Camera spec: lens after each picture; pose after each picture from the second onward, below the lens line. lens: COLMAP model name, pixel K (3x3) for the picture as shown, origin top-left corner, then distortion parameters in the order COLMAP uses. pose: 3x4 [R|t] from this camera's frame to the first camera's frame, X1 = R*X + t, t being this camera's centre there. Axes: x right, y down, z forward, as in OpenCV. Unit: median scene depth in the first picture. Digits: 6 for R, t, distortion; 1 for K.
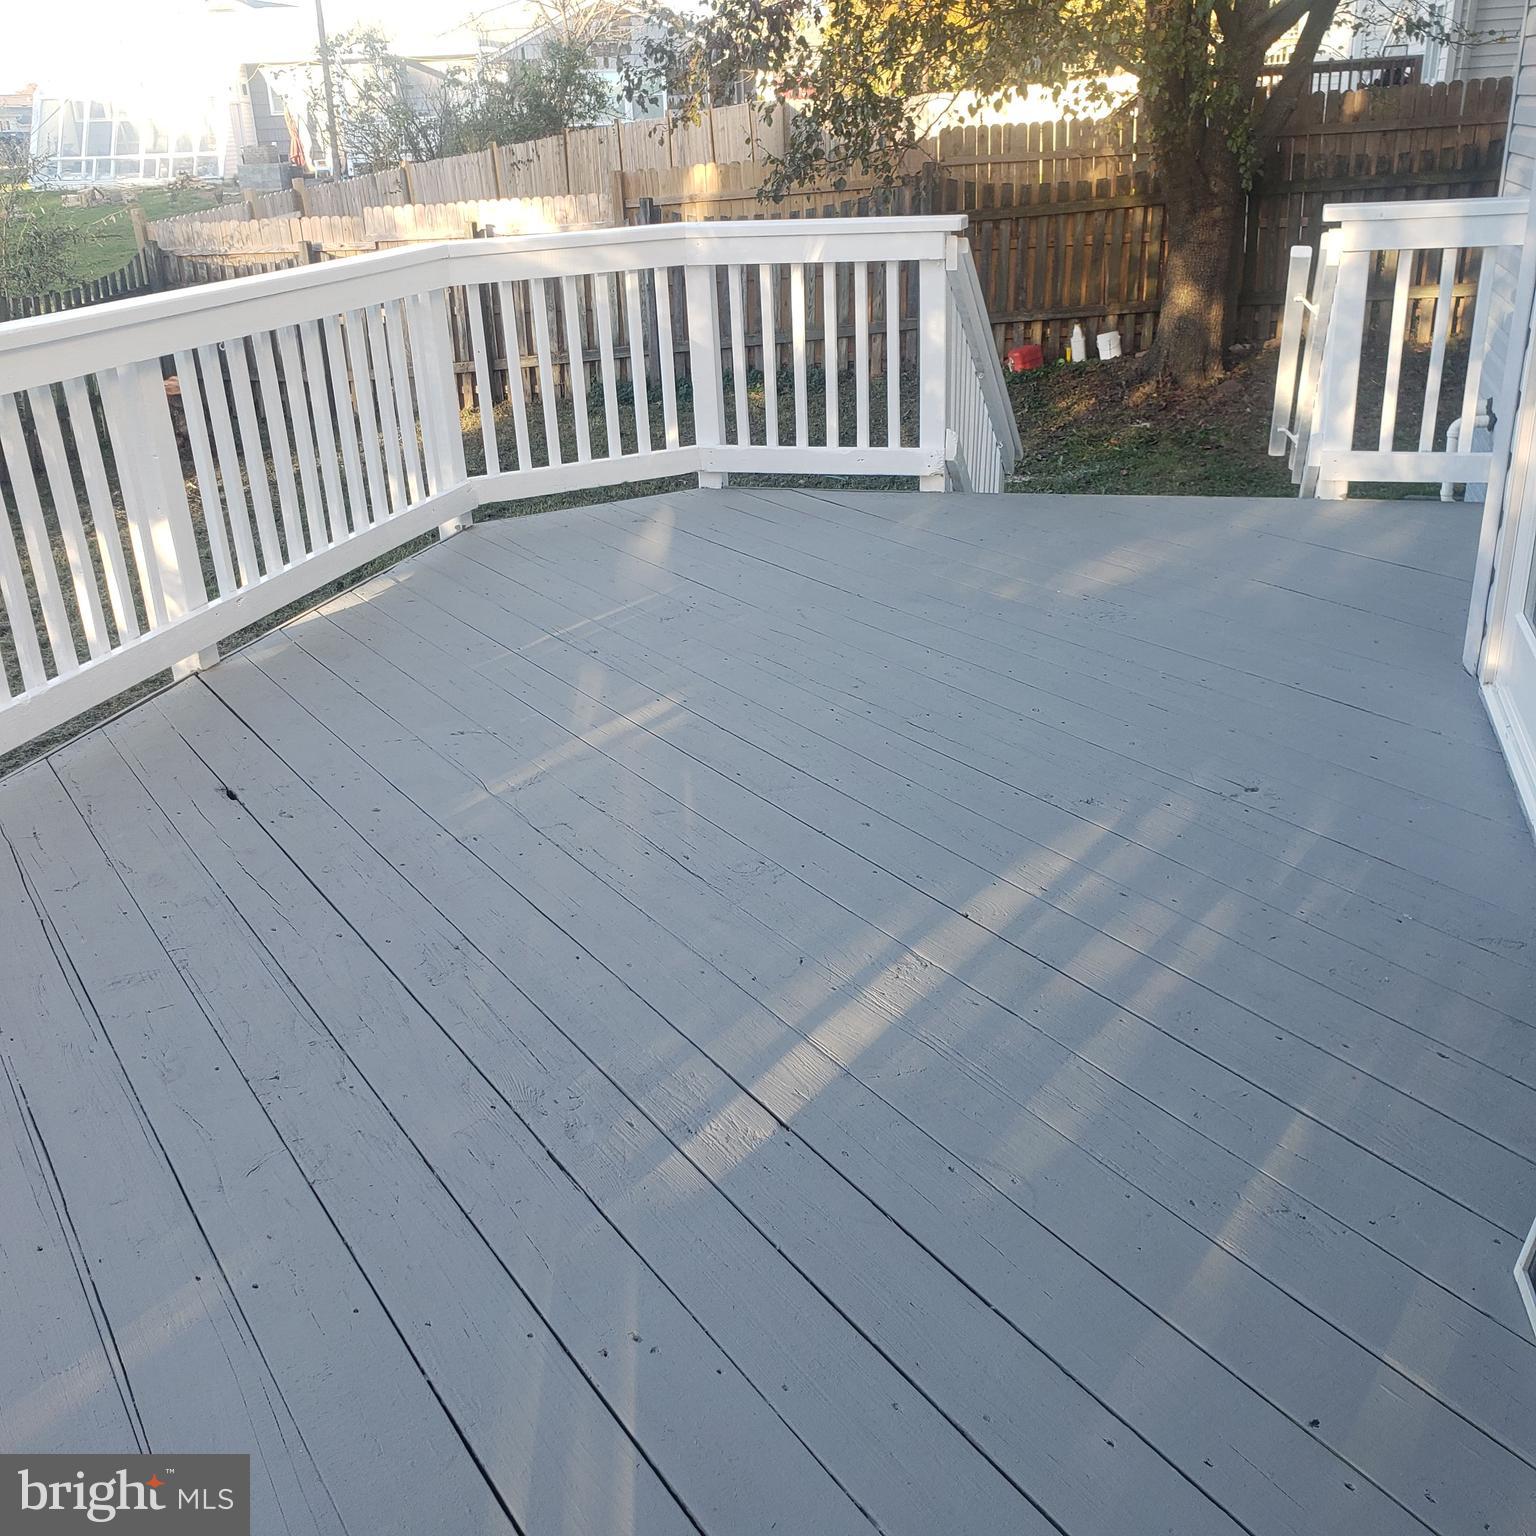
lens RADIAL K [[1577.0, 0, 773.1], [0, 1577.0, 783.7], [0, 0, 1]] dist [0.168535, -0.464180]
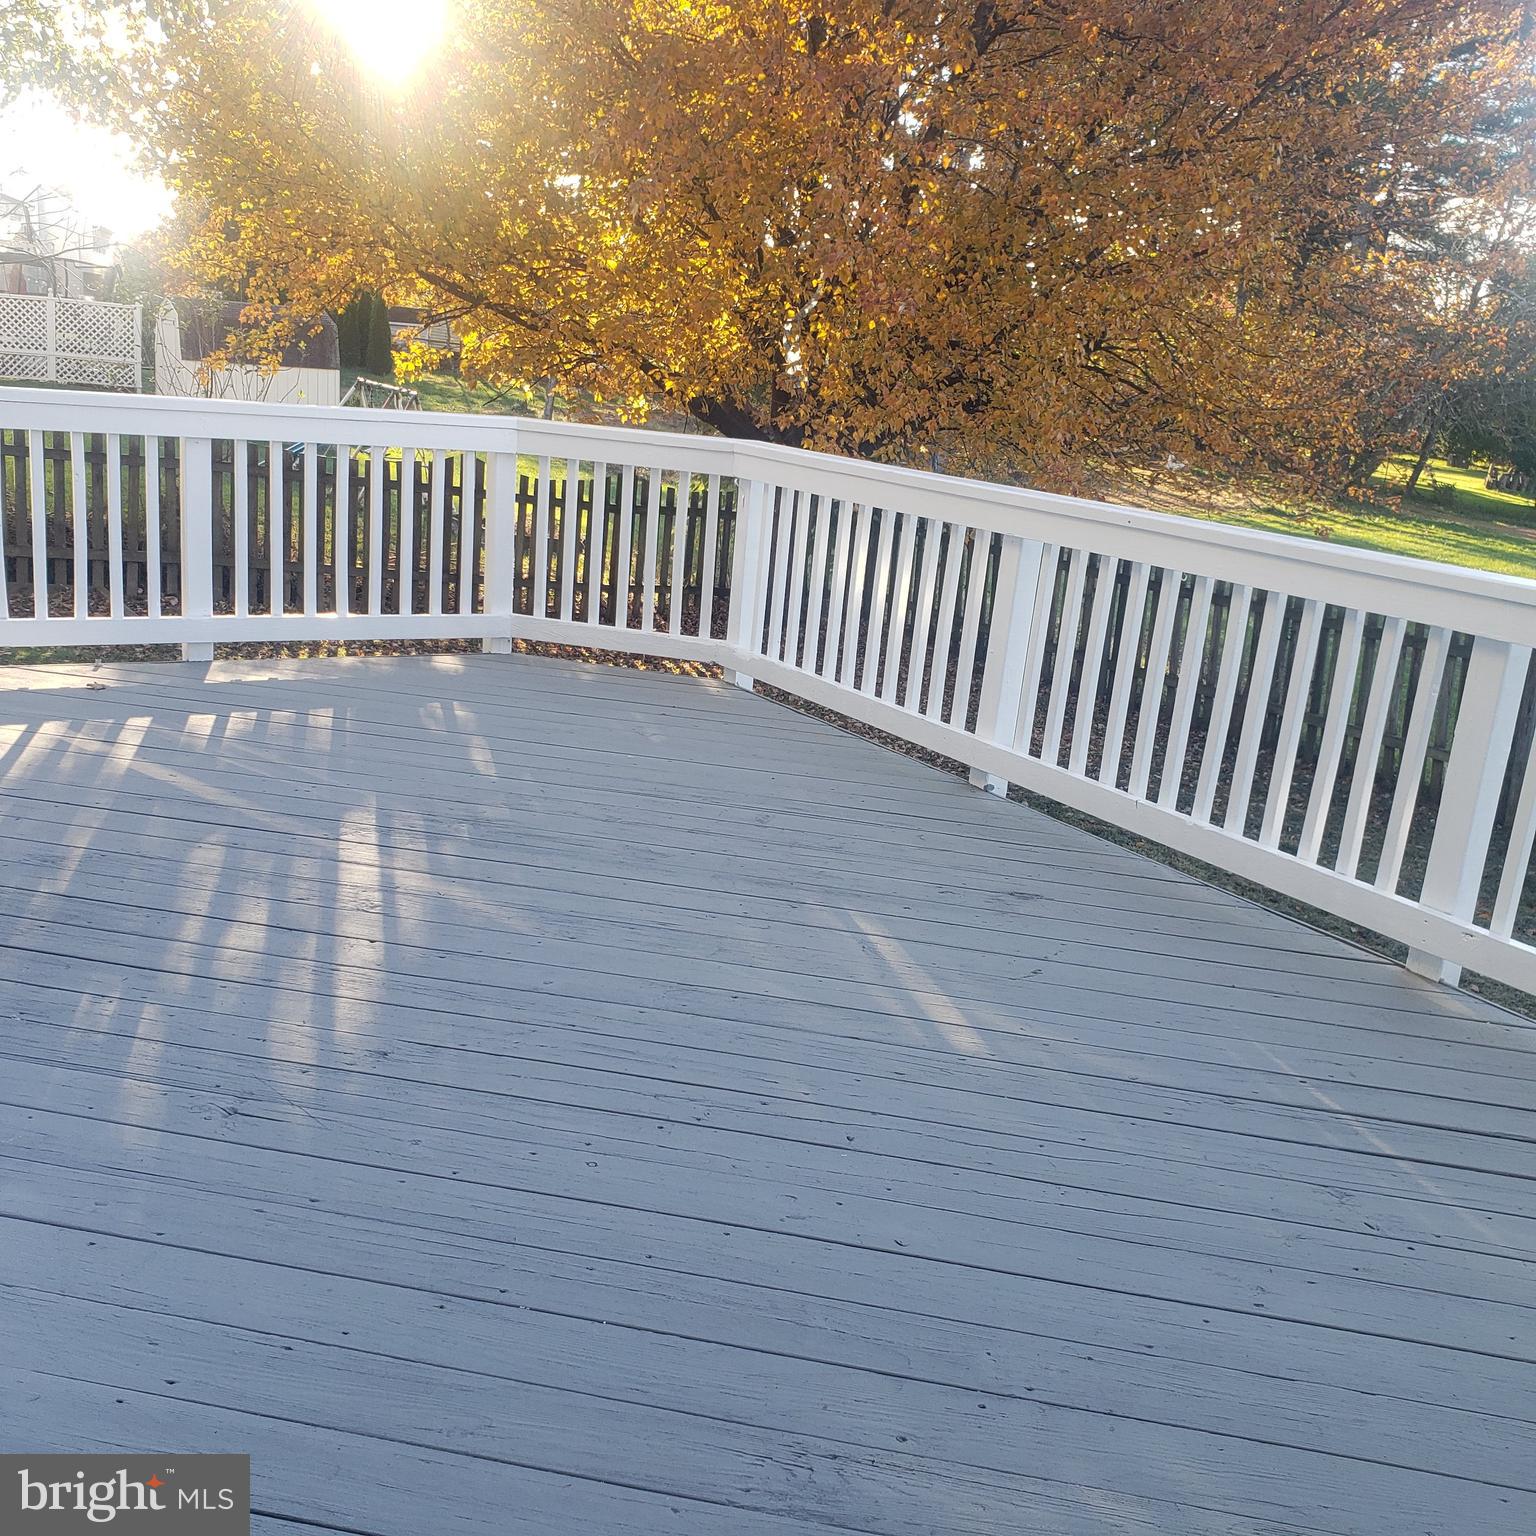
lens RADIAL K [[1577.0, 0, 773.1], [0, 1577.0, 783.7], [0, 0, 1]] dist [0.168535, -0.464180]
pose [[-0.660680, 0.200076, -0.723513, 0.759761], [-0.339705, 0.779800, 0.525845, -0.743450], [0.669404, 0.593197, -0.447232, 1.617317]]
